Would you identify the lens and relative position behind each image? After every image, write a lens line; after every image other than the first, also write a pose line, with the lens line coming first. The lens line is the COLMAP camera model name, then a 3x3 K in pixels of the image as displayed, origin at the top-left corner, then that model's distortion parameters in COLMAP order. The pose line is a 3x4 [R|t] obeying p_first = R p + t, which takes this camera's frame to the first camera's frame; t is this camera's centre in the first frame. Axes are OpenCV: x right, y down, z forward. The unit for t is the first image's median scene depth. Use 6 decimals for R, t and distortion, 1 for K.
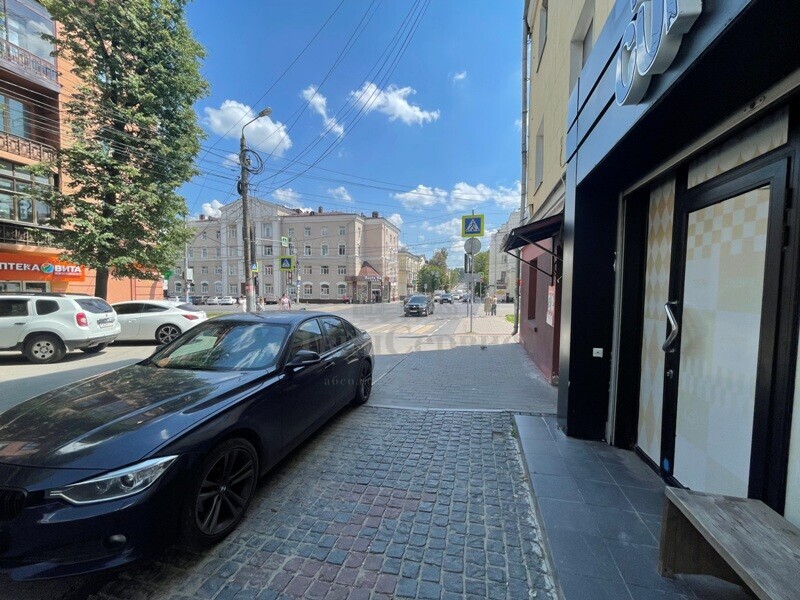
lens RADIAL K [[323.1, 0, 400.0], [0, 323.1, 300.0], [0, 0, 1]] dist [0.009326, 0.000162]
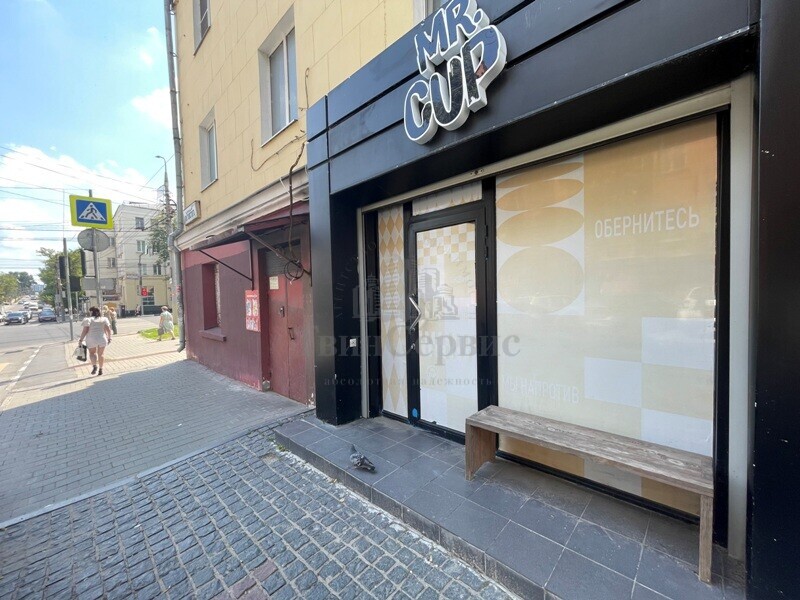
lens RADIAL K [[323.1, 0, 400.0], [0, 323.1, 300.0], [0, 0, 1]] dist [0.009326, 0.000162]
pose [[0.507812, -0.043886, 0.860349, -0.288968], [0.065688, 0.997767, 0.012124, 0.006150], [-0.858960, 0.050358, 0.509561, 0.261526]]
